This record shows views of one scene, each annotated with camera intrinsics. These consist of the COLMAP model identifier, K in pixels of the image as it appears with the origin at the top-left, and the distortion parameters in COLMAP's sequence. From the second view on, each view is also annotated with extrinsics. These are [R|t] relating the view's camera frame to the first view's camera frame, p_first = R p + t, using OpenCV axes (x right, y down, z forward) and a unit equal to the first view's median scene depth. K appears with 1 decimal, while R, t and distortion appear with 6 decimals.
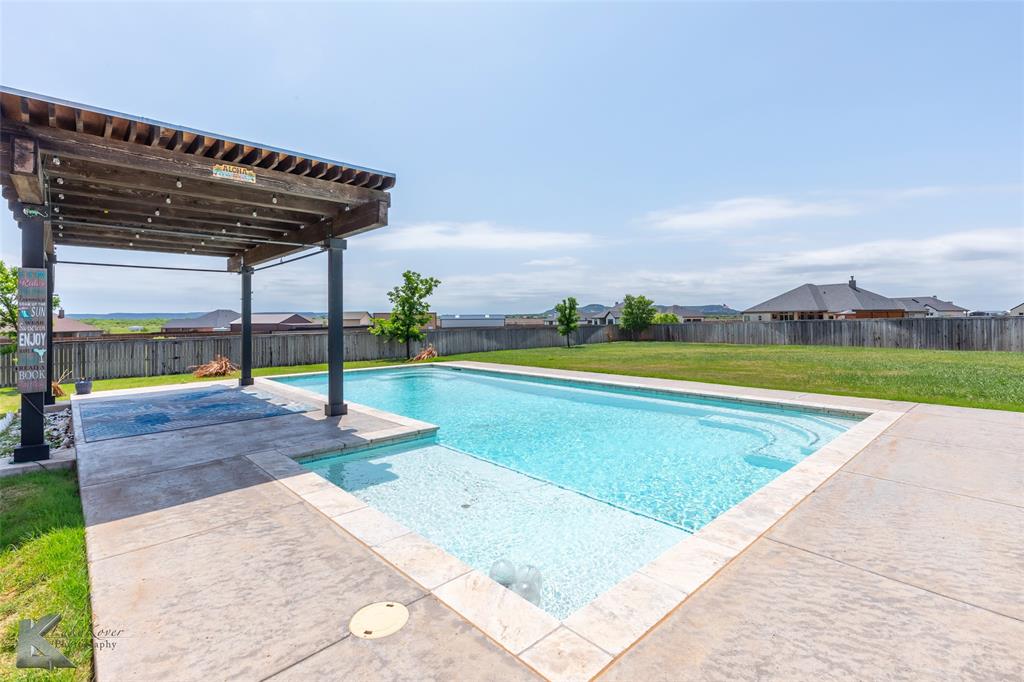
lens RADIAL K [[473.0, 0, 508.2], [0, 473.0, 315.2], [0, 0, 1]] dist [-0.001799, -0.000377]
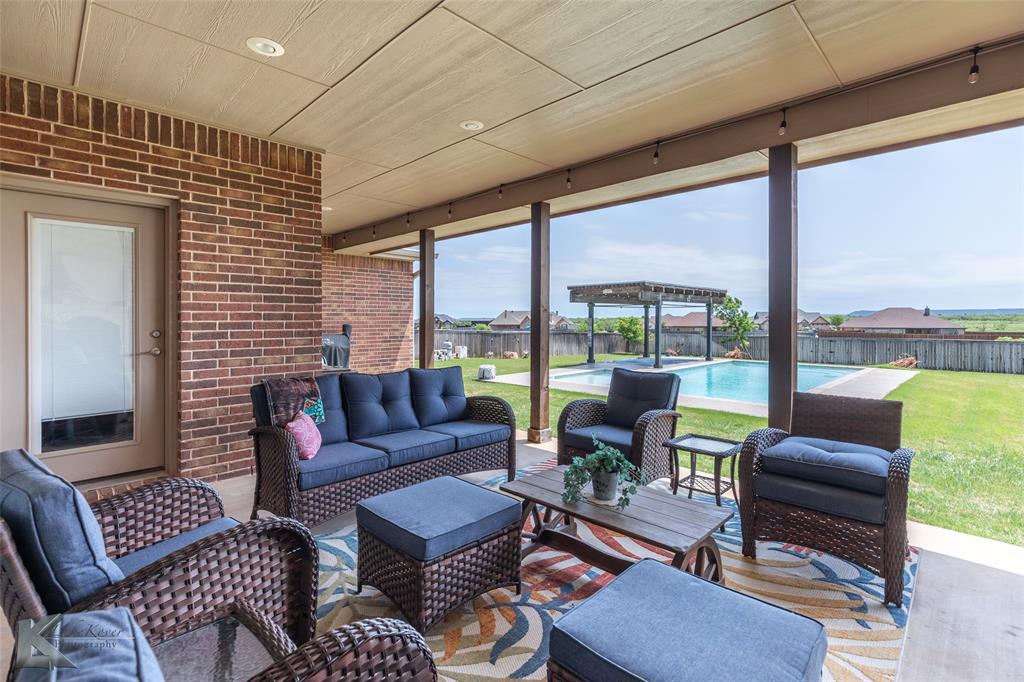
lens RADIAL K [[473.0, 0, 499.2], [0, 473.0, 323.3], [0, 0, 1]] dist [-0.001799, -0.000377]
pose [[0.011288, 0.018091, -0.999773, 0.388114], [0.009508, 0.999789, 0.018199, -0.016217], [0.999891, -0.009711, 0.011113, 0.016788]]
